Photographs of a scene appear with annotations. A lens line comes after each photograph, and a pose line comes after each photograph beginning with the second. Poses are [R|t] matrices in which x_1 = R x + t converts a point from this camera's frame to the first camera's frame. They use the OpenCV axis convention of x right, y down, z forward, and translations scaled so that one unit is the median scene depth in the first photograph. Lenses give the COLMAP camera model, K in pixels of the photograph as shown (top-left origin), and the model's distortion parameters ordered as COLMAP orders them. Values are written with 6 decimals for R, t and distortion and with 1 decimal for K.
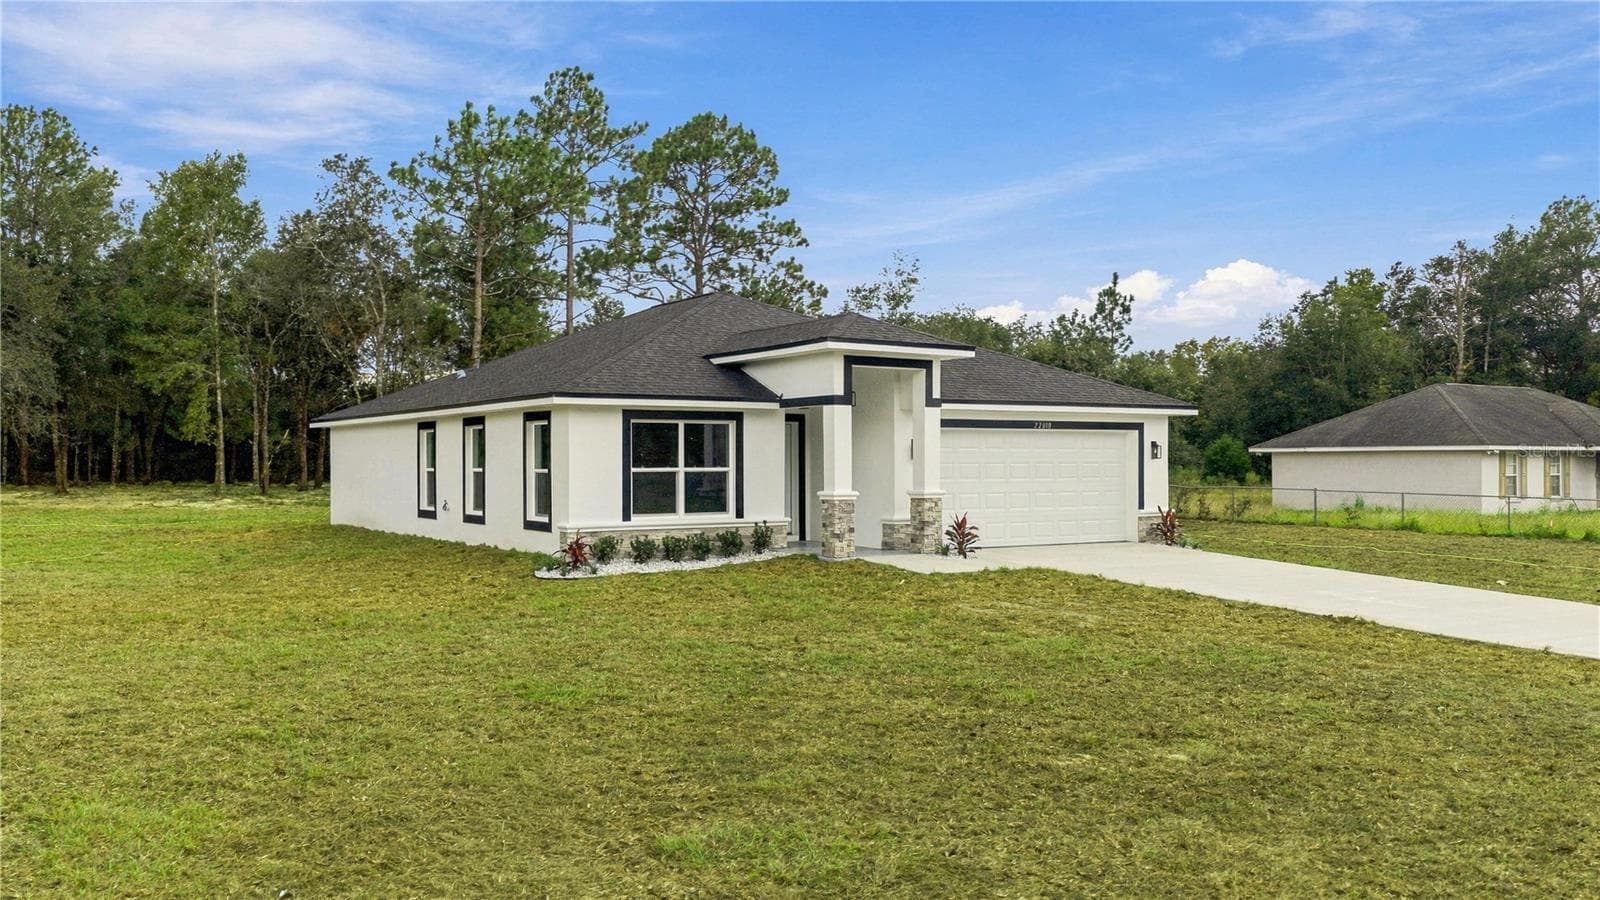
lens RADIAL K [[1332.0, 0, 800.0], [0, 1332.0, 450.0], [0, 0, 1]] dist [-0.160228, -0.004447]
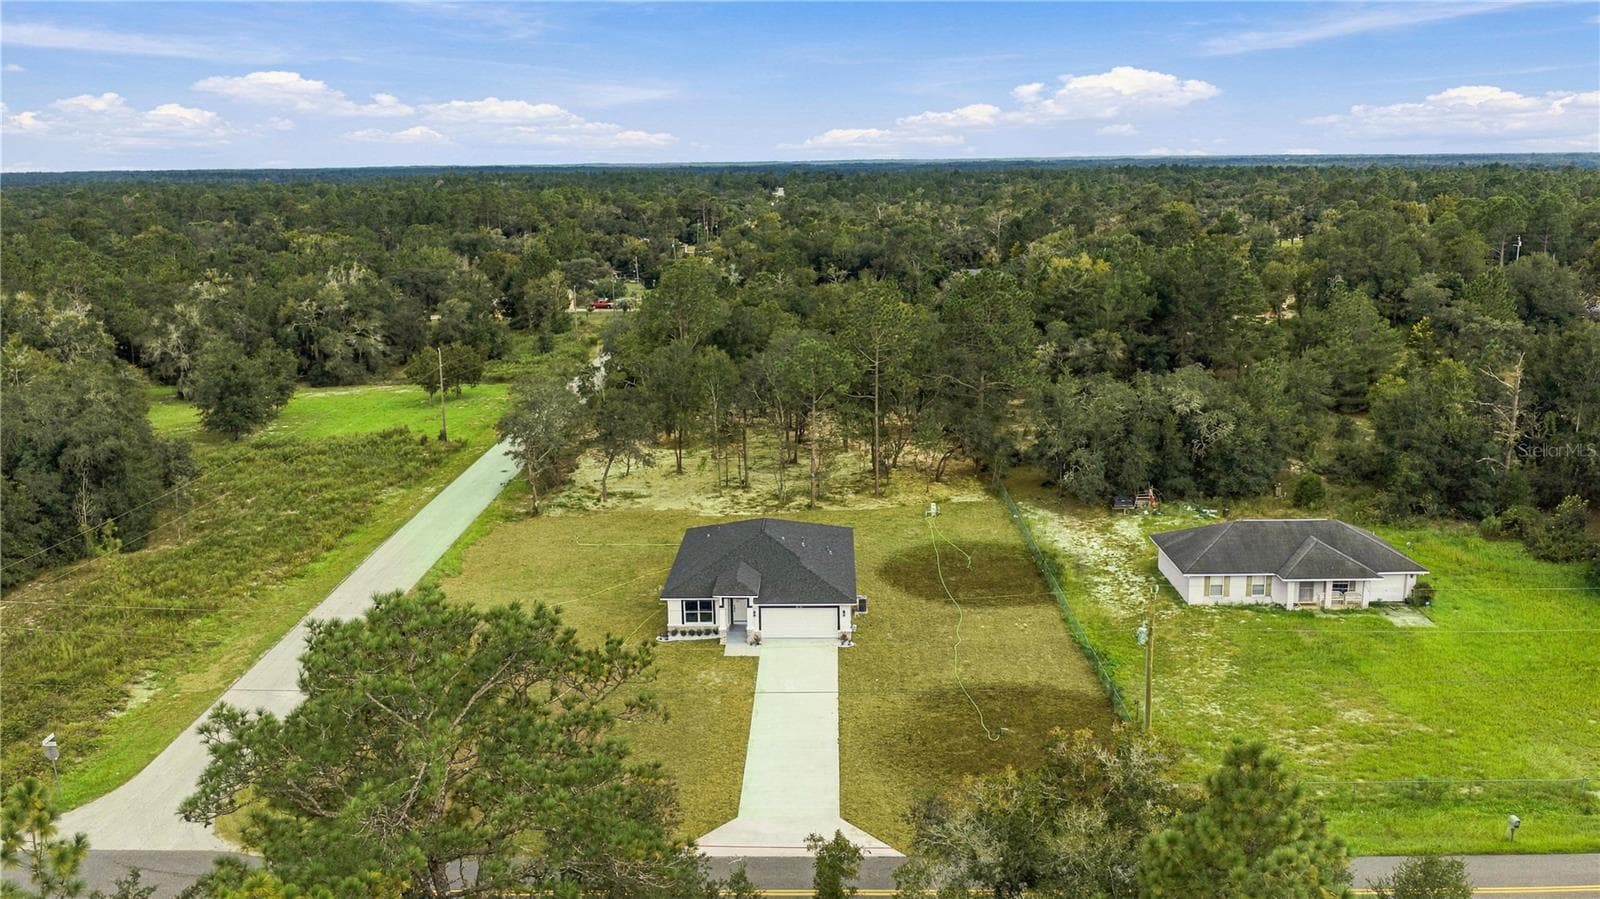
lens RADIAL K [[1282.7, 0, 800.0], [0, 1282.7, 449.5], [0, 0, 1]] dist [0.003151, -0.000814]
pose [[0.840986, 0.115084, -0.528675, 2.141555], [0.012187, 0.972840, 0.231159, -1.343286], [0.540919, -0.200844, 0.816743, -1.880130]]
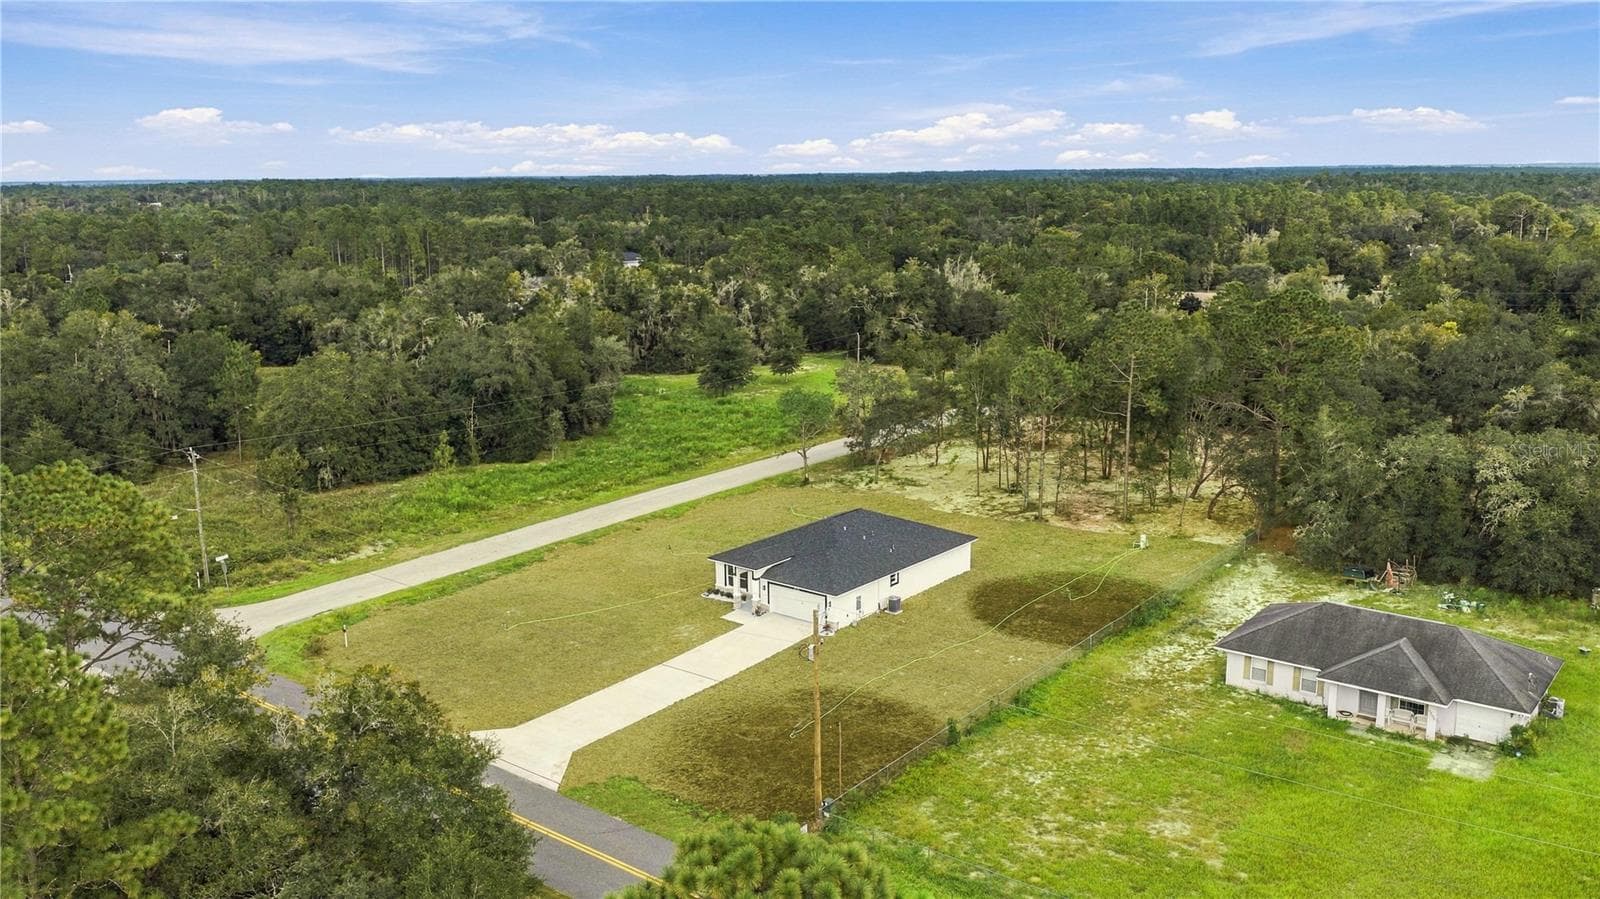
lens RADIAL K [[1282.7, 0, 800.0], [0, 1282.7, 449.5], [0, 0, 1]] dist [0.003151, -0.000814]
pose [[0.331161, 0.201519, -0.921804, 3.820190], [0.024721, 0.974740, 0.221972, -1.340244], [0.943250, -0.096297, 0.317814, -0.119277]]
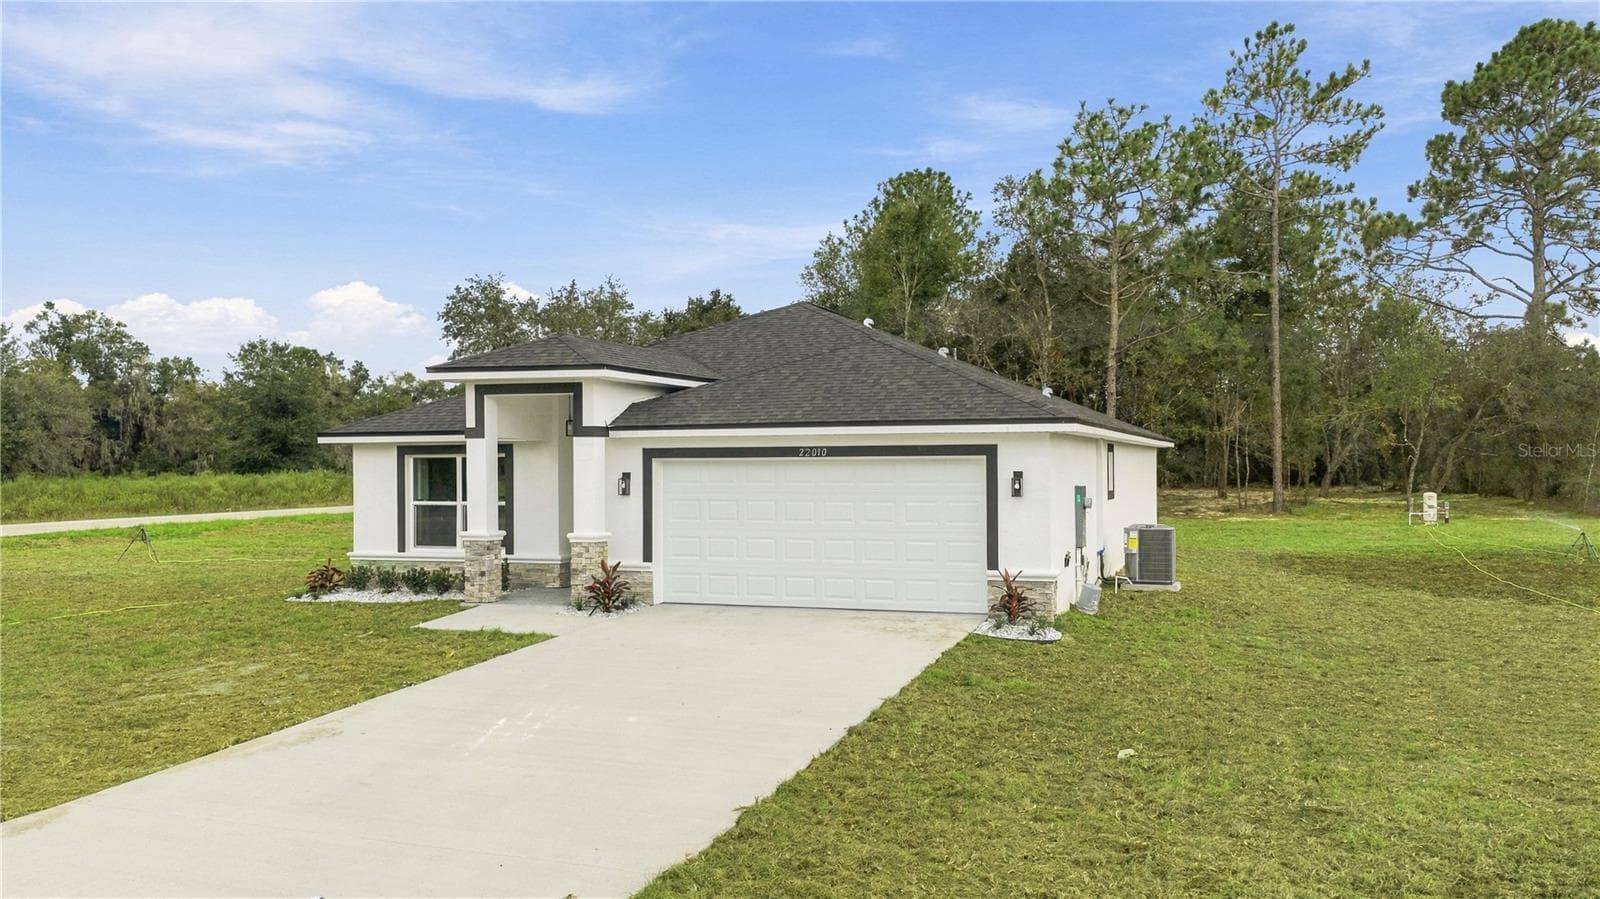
lens RADIAL K [[1282.7, 0, 800.0], [0, 1282.7, 449.5], [0, 0, 1]] dist [0.003151, -0.000814]
pose [[0.637224, -0.010542, -0.770606, 0.828106], [0.010429, 0.999933, -0.005056, -0.018320], [0.770608, -0.004815, 0.637291, 0.575052]]
